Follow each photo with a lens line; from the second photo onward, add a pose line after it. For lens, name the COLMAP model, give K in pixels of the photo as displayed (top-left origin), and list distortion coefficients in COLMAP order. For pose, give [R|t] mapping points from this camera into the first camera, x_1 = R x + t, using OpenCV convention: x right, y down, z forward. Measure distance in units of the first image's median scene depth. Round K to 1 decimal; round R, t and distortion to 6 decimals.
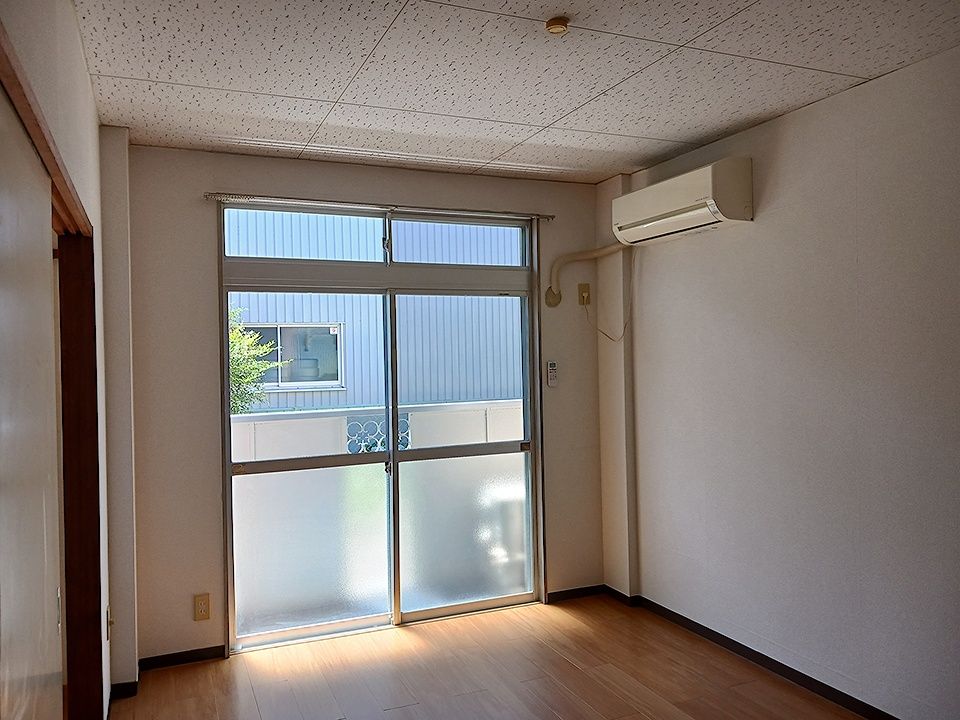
lens RADIAL K [[758.0, 0, 492.8], [0, 758.0, 364.3], [0, 0, 1]] dist [-0.000902, 0.002159]
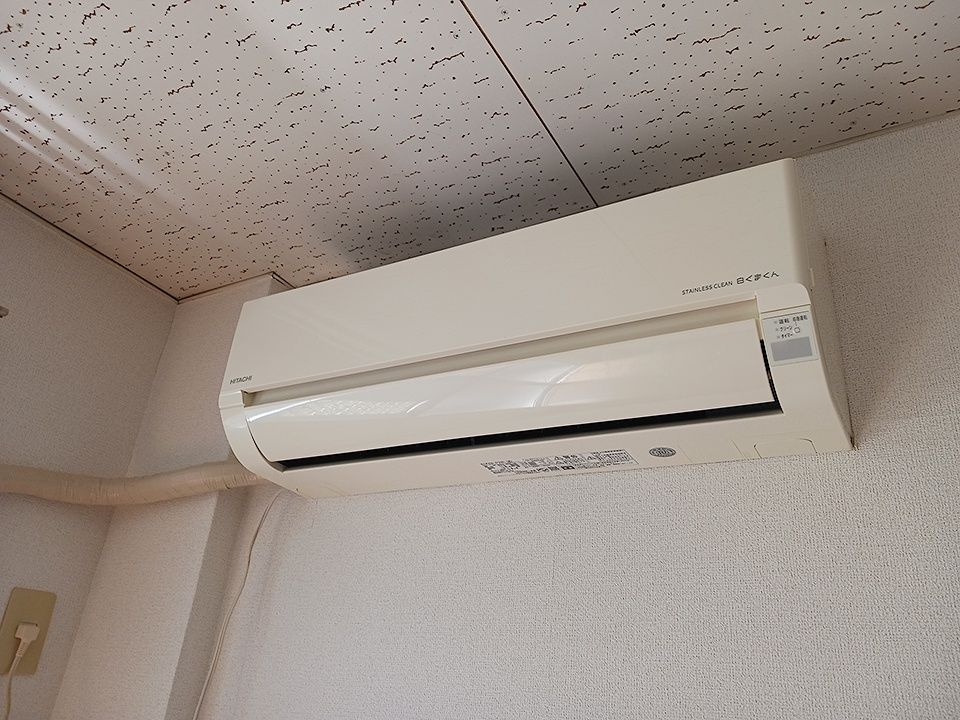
lens RADIAL K [[758.0, 0, 492.8], [0, 758.0, 364.3], [0, 0, 1]] dist [-0.000902, 0.002159]
pose [[0.806268, 0.333662, 0.488469, 0.096803], [-0.089631, 0.885115, -0.456658, -0.072110], [-0.584721, 0.324407, 0.743547, 0.706047]]
